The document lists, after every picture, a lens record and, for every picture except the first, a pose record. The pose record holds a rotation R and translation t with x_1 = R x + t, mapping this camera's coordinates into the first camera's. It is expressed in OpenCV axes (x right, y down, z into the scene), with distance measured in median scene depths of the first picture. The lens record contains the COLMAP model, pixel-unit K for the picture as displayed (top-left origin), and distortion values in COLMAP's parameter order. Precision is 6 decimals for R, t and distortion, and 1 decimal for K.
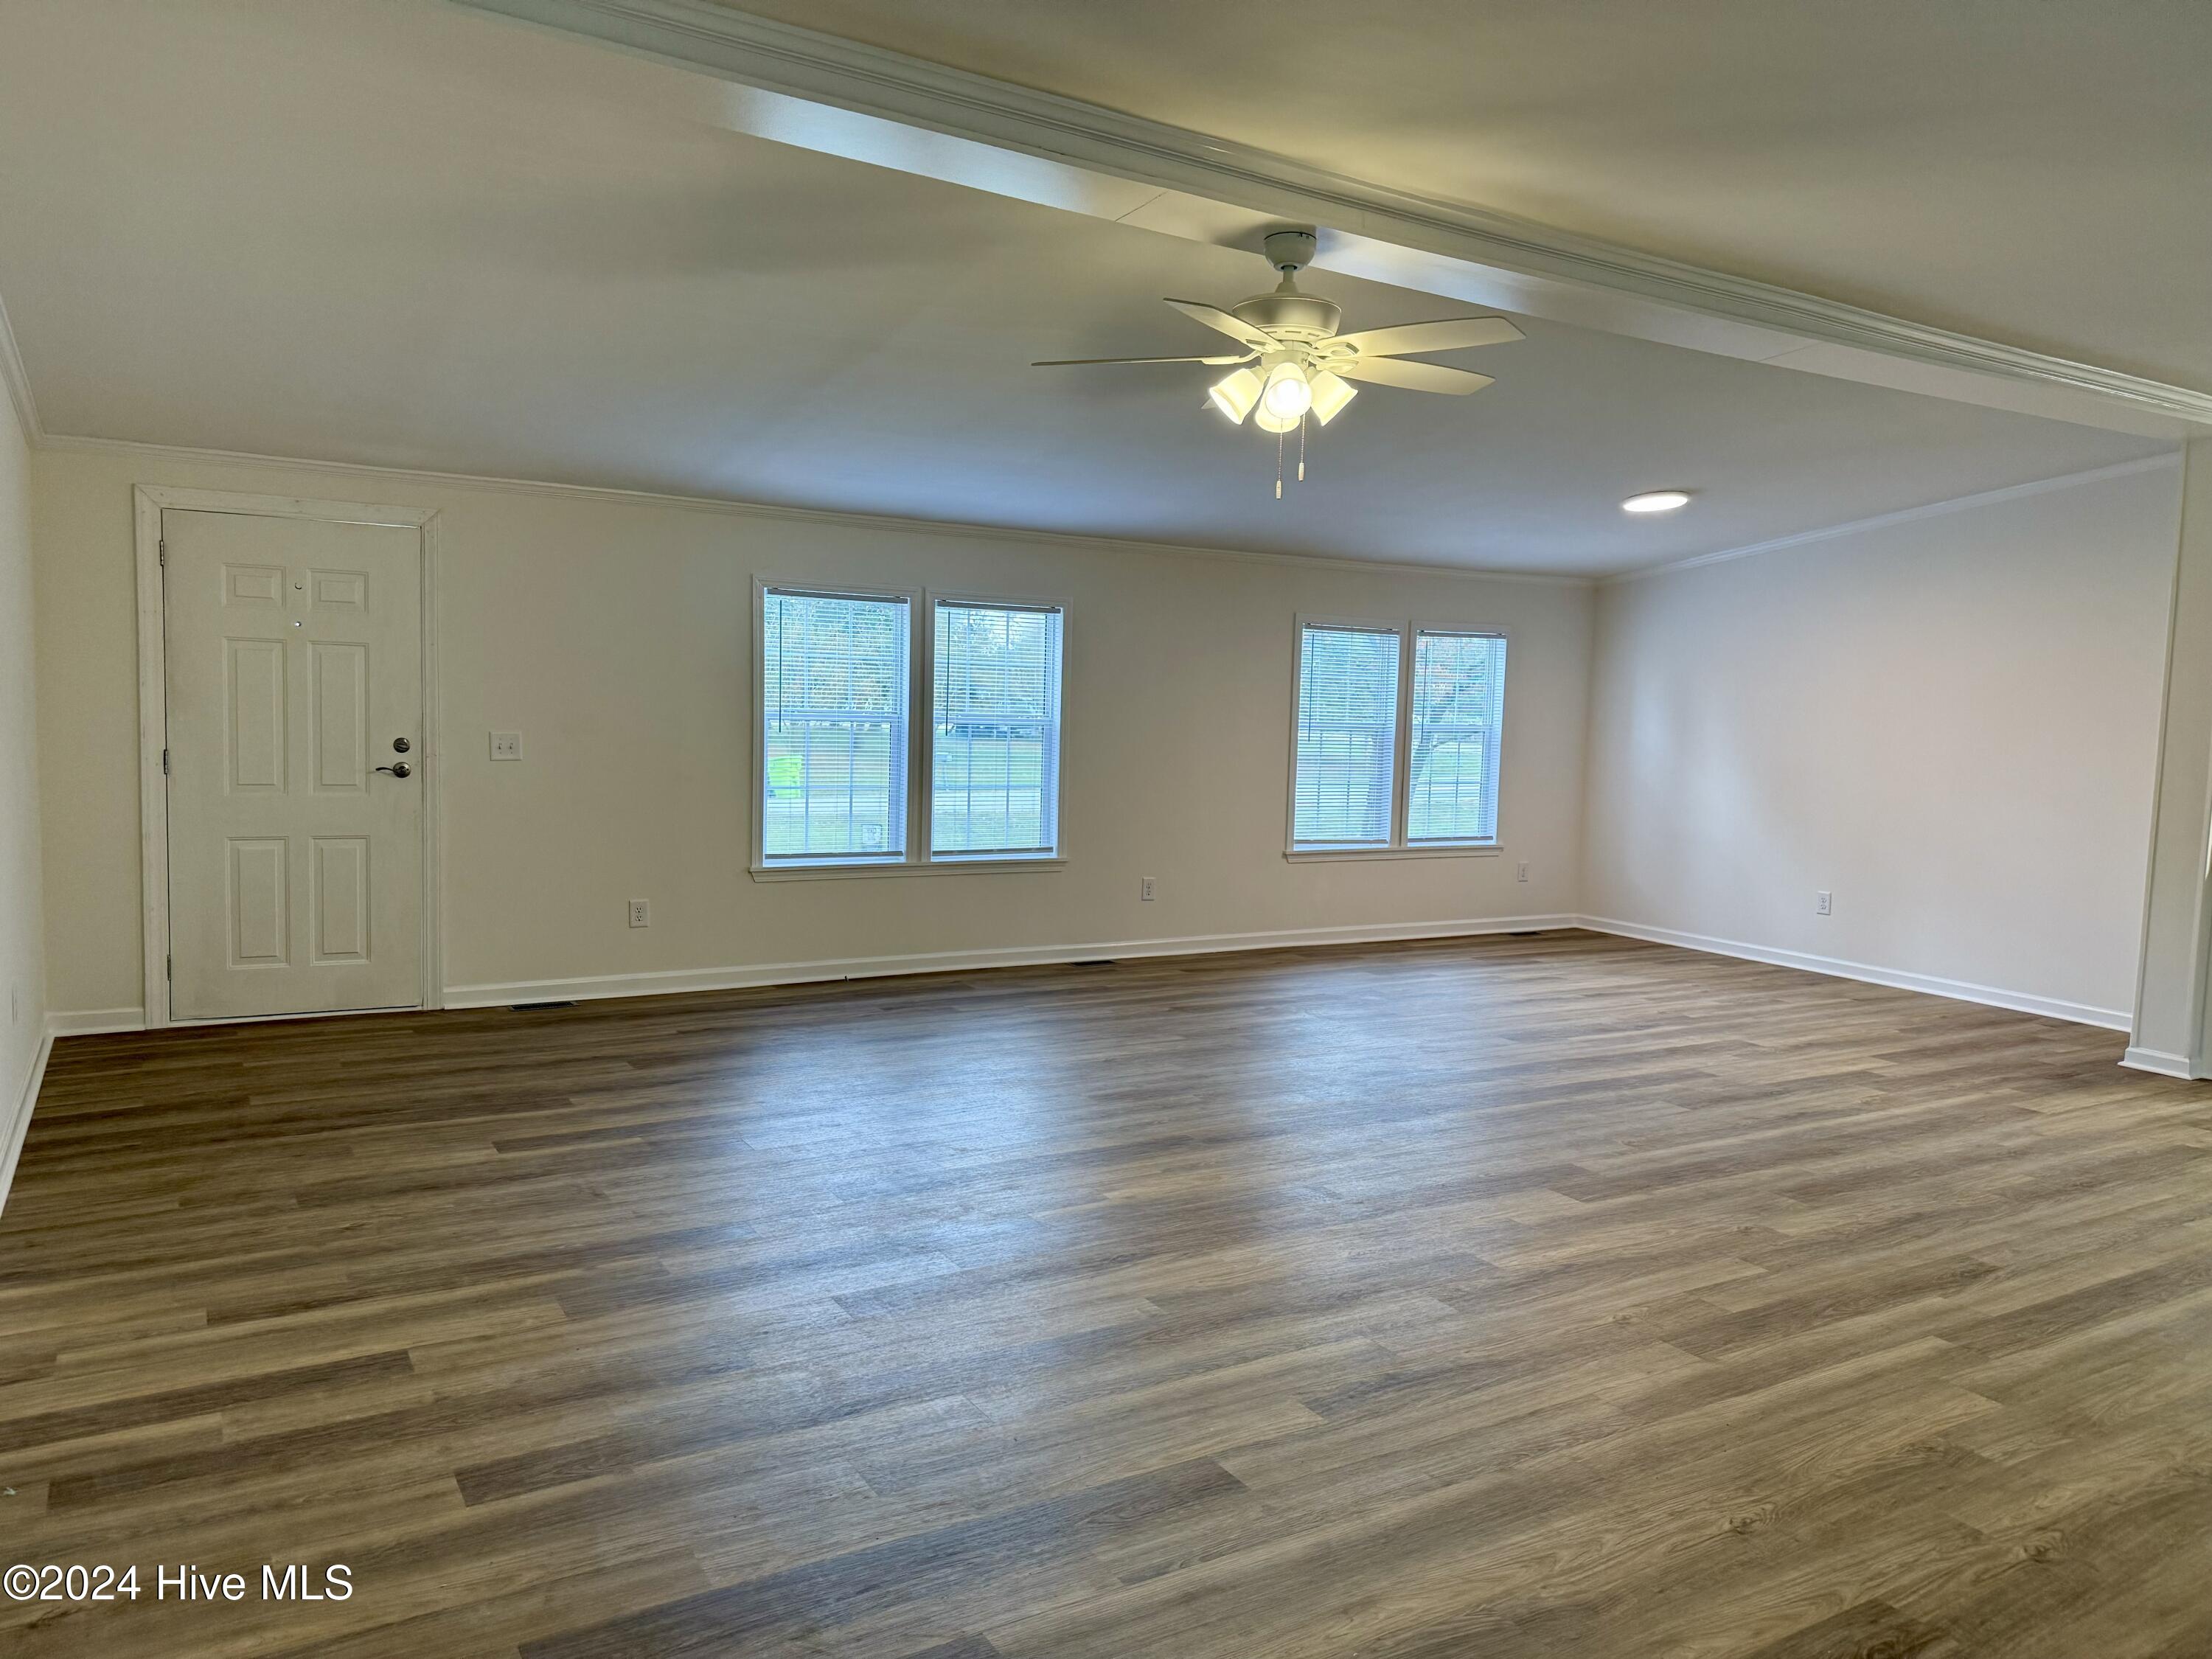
lens RADIAL K [[1543.4, 0, 1113.1], [0, 1543.4, 811.6], [0, 0, 1]] dist [0.048661, -0.068081]
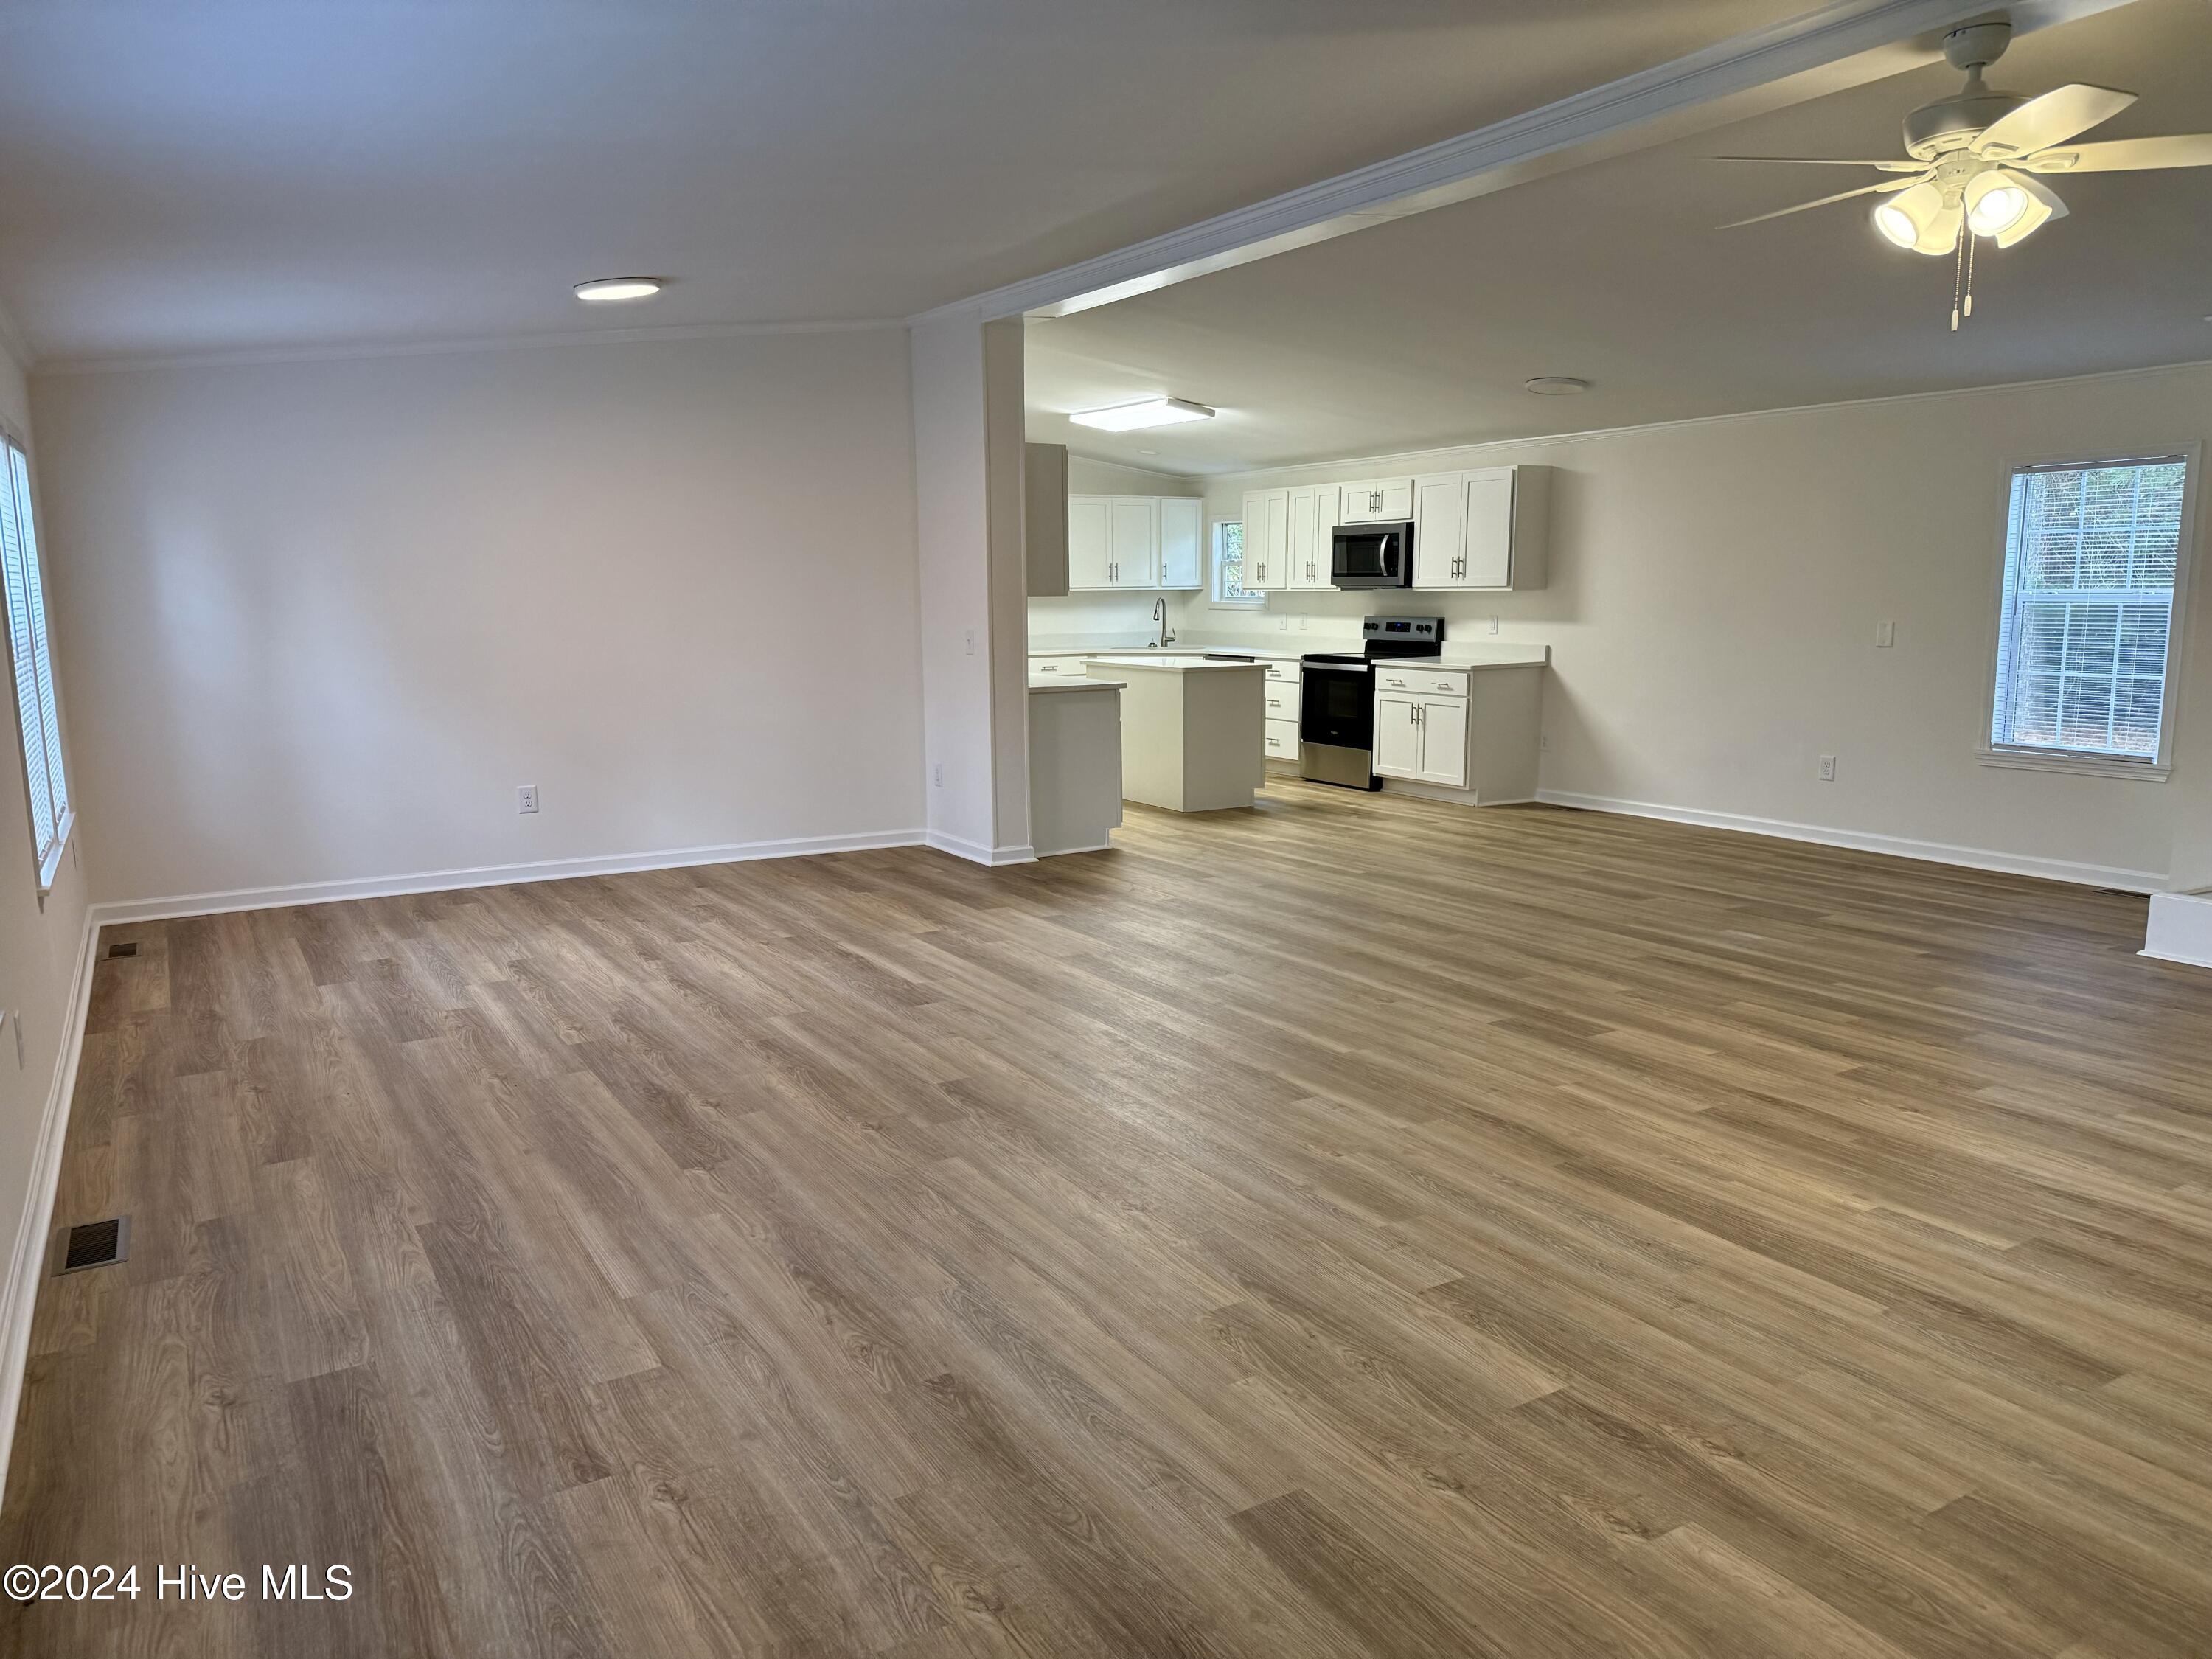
lens RADIAL K [[1543.4, 0, 1088.0], [0, 1543.4, 829.1], [0, 0, 1]] dist [0.048661, -0.068081]
pose [[0.014083, -0.191386, 0.981414, -0.757595], [0.083062, 0.978343, 0.189595, -0.122014], [-0.996445, 0.078848, 0.029674, 1.381403]]
